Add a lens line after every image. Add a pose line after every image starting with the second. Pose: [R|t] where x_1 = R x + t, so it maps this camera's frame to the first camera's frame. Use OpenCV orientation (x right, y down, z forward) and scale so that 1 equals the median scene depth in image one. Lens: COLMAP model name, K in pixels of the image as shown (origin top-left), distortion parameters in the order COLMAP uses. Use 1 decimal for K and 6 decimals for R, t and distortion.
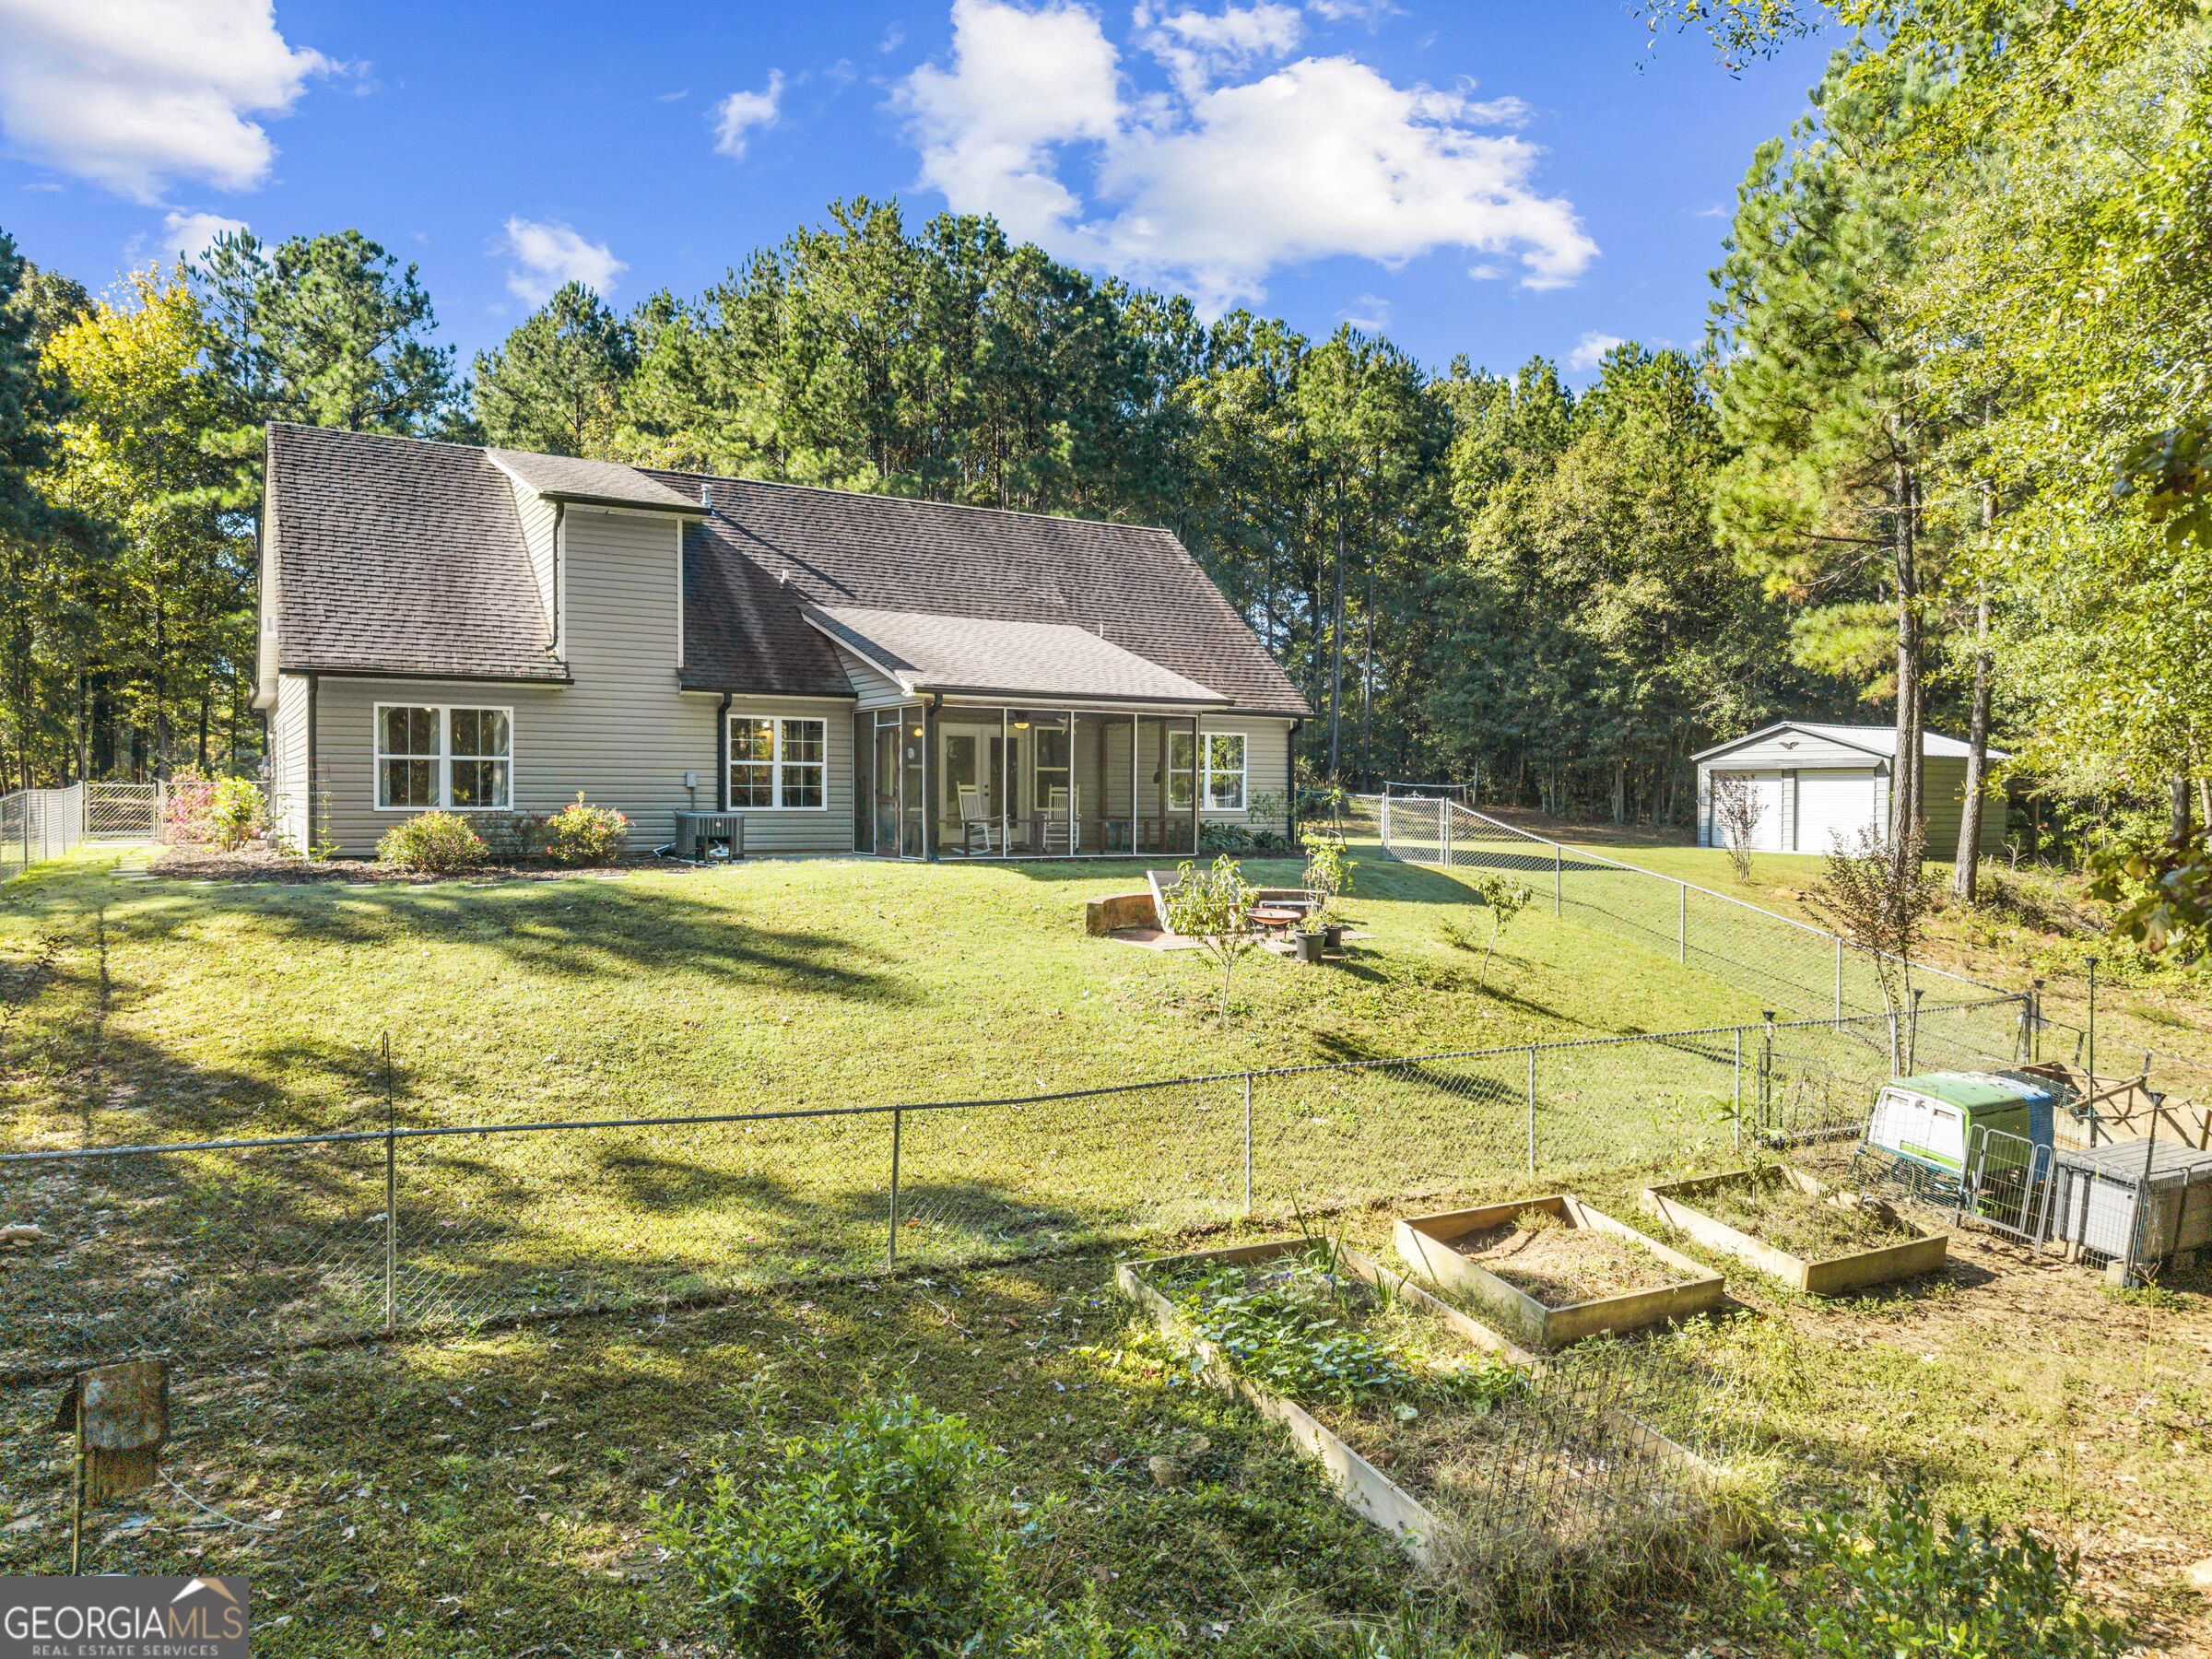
lens RADIAL K [[1535.8, 0, 1111.6], [0, 1535.8, 858.2], [0, 0, 1]] dist [0.006980, -0.003331]
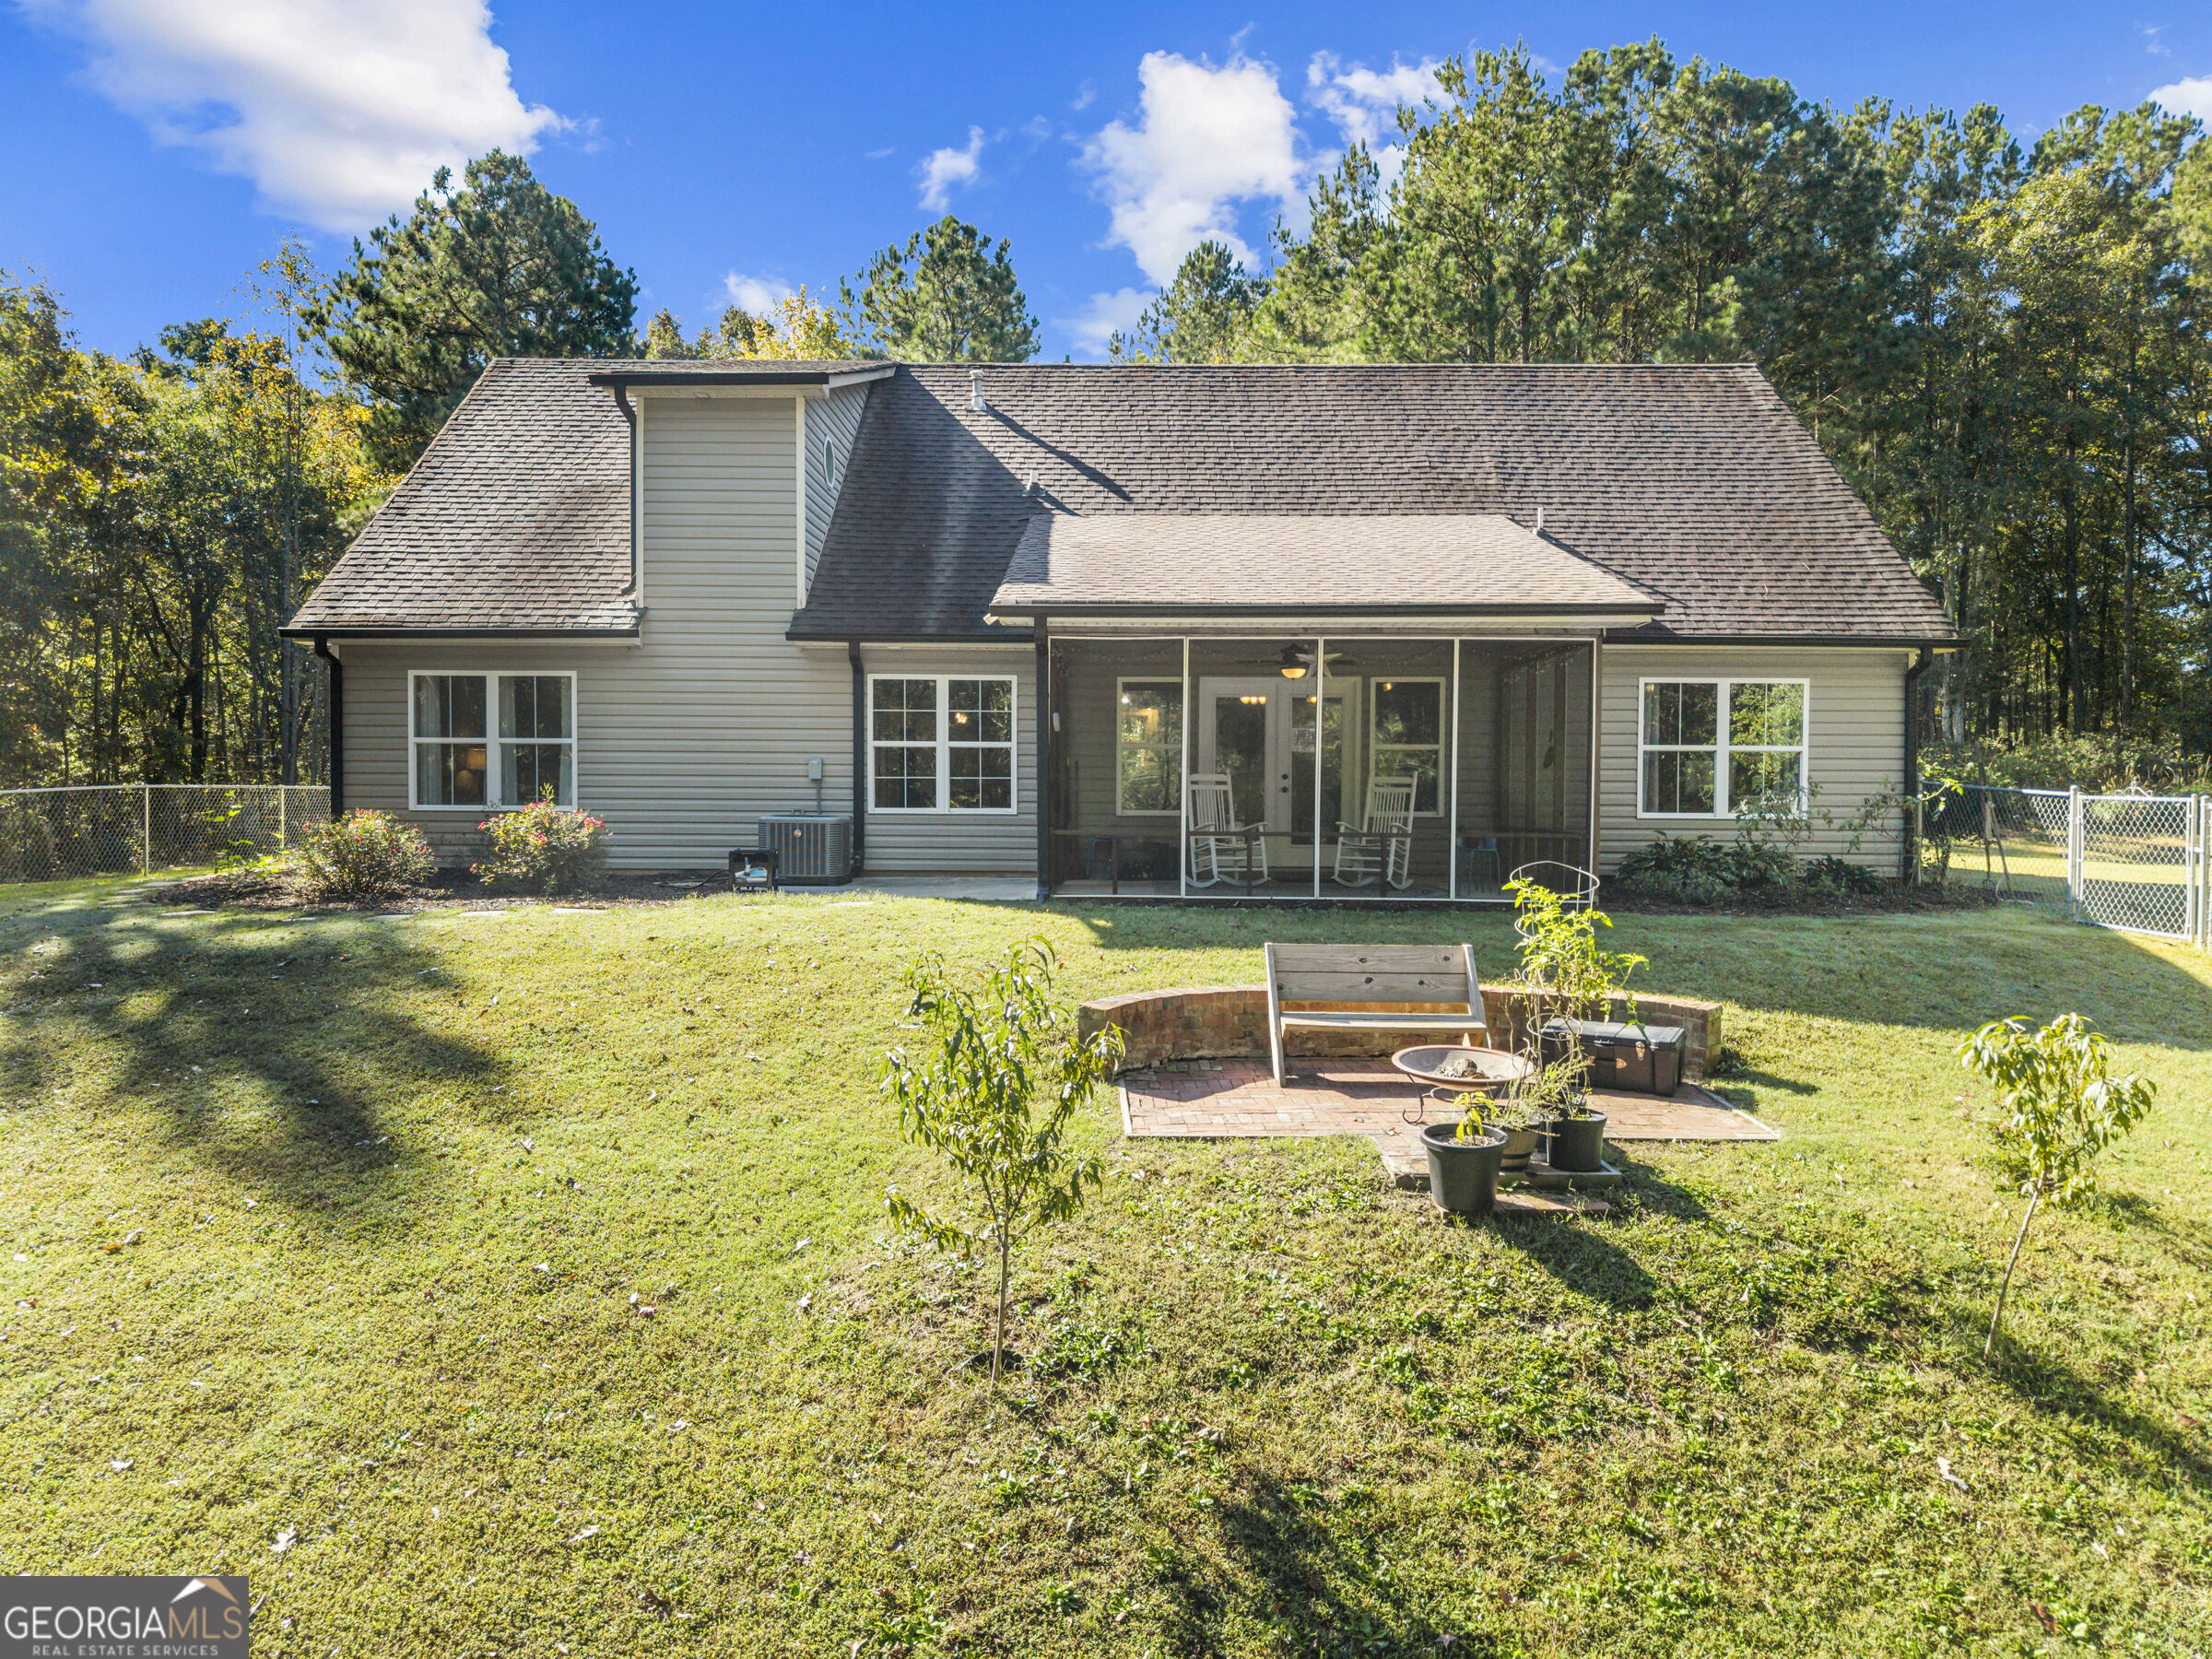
lens RADIAL K [[1494.2, 0, 1106.0], [0, 1494.2, 829.5], [0, 0, 1]] dist [0.009788, -0.002229]
pose [[0.845836, 0.010774, -0.533333, 0.109931], [-0.020501, 0.999714, -0.012317, -0.009780], [0.533048, 0.021352, 0.845815, 0.271114]]
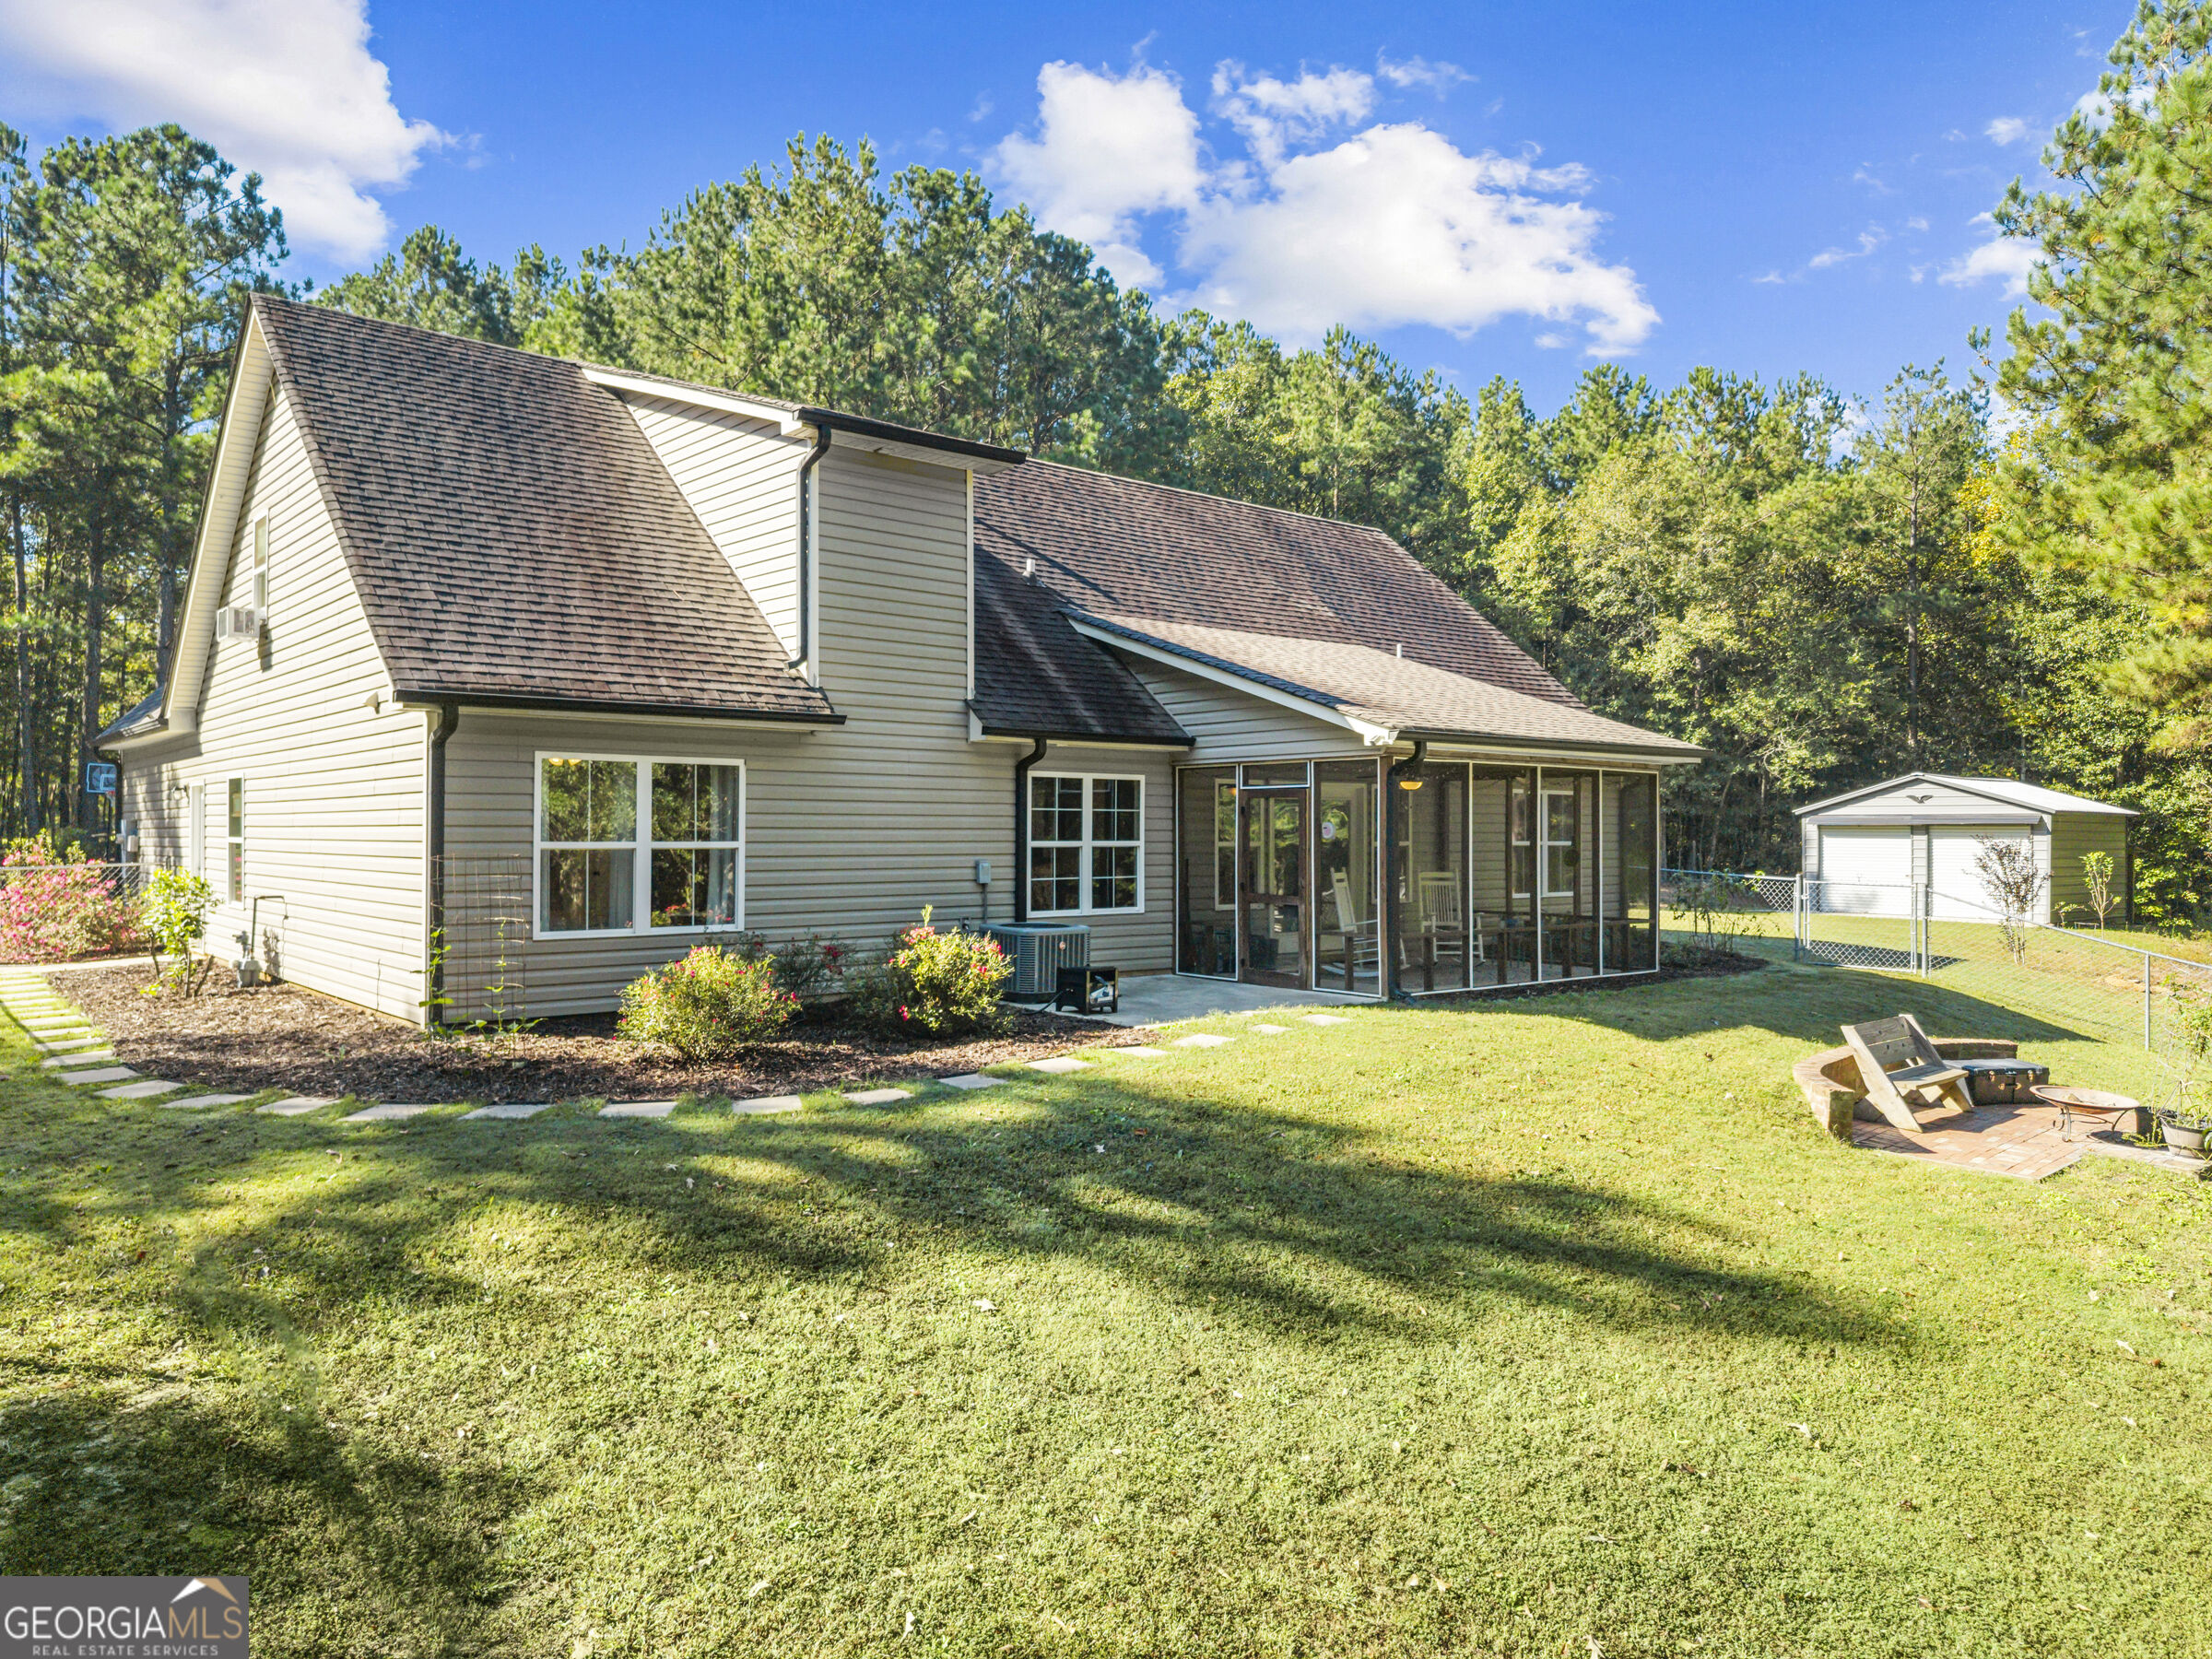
lens RADIAL K [[1554.6, 0, 1106.0], [0, 1554.6, 829.5], [0, 0, 1]] dist [-0.011113, 0.003750]
pose [[0.984844, -0.004316, 0.173391, -0.183021], [0.011962, 0.999000, -0.043078, -0.022006], [-0.173032, 0.044499, 0.983911, 0.192357]]
